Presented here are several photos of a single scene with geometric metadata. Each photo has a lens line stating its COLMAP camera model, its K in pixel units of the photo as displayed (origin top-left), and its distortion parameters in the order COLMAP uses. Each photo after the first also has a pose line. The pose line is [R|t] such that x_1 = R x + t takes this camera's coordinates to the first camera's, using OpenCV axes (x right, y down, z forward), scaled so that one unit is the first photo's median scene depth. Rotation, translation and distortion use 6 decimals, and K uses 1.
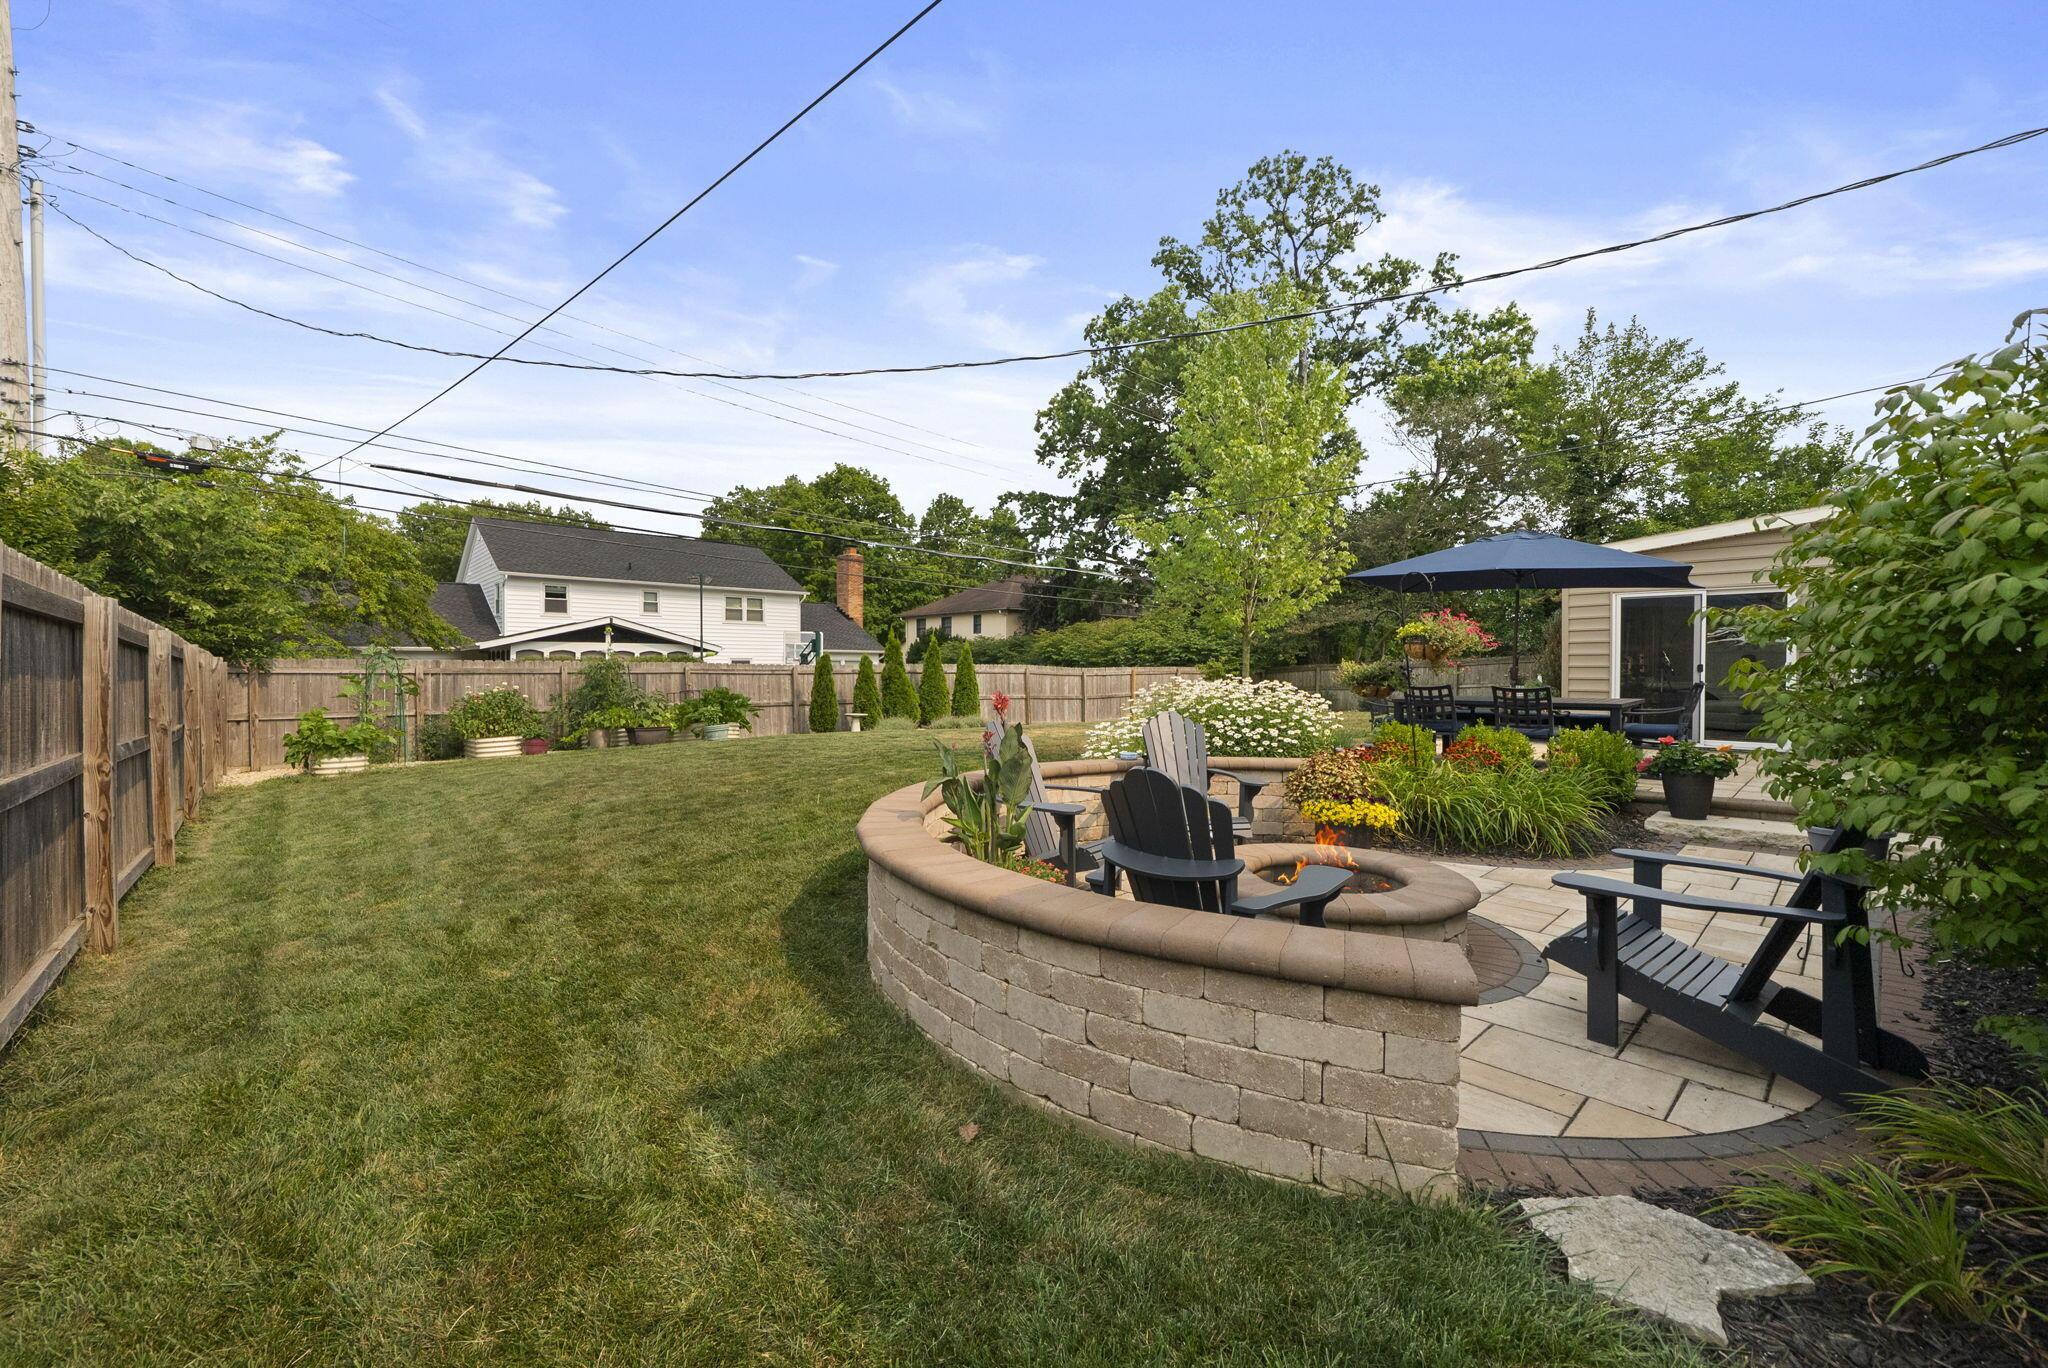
lens RADIAL K [[835.9, 0, 1025.4], [0, 835.9, 672.1], [0, 0, 1]] dist [-0.002172, -0.000172]
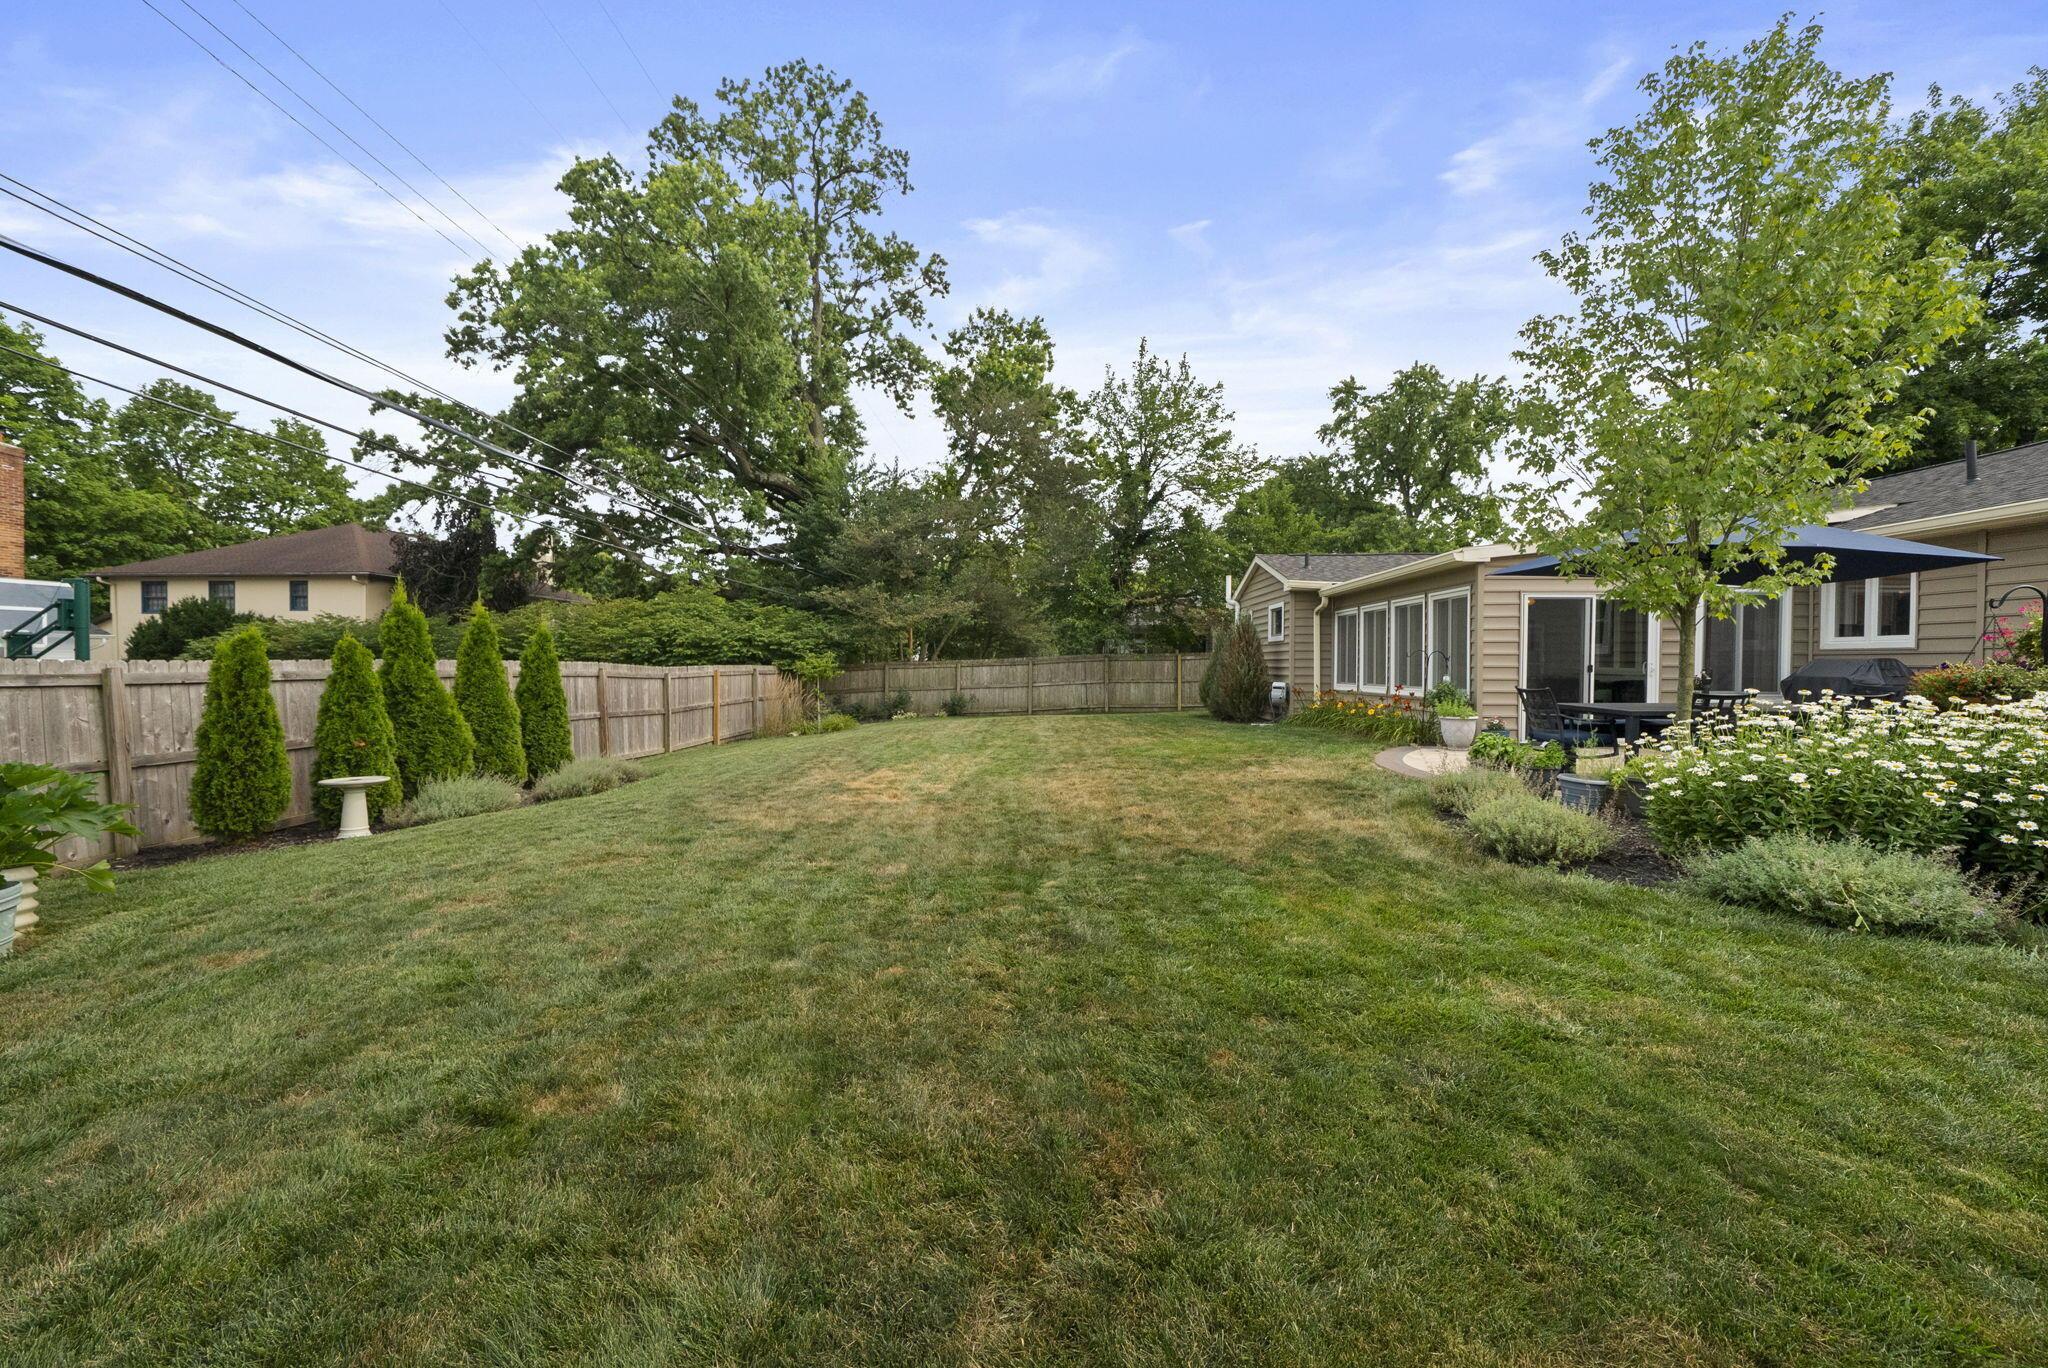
lens RADIAL K [[817.1, 0, 1015.9], [0, 817.1, 677.2], [0, 0, 1]] dist [-0.001910, -0.000531]
pose [[0.708651, -0.008076, 0.705513, -0.124728], [0.002429, 0.999956, 0.009007, -0.001375], [-0.705555, -0.004669, 0.708640, 0.225231]]
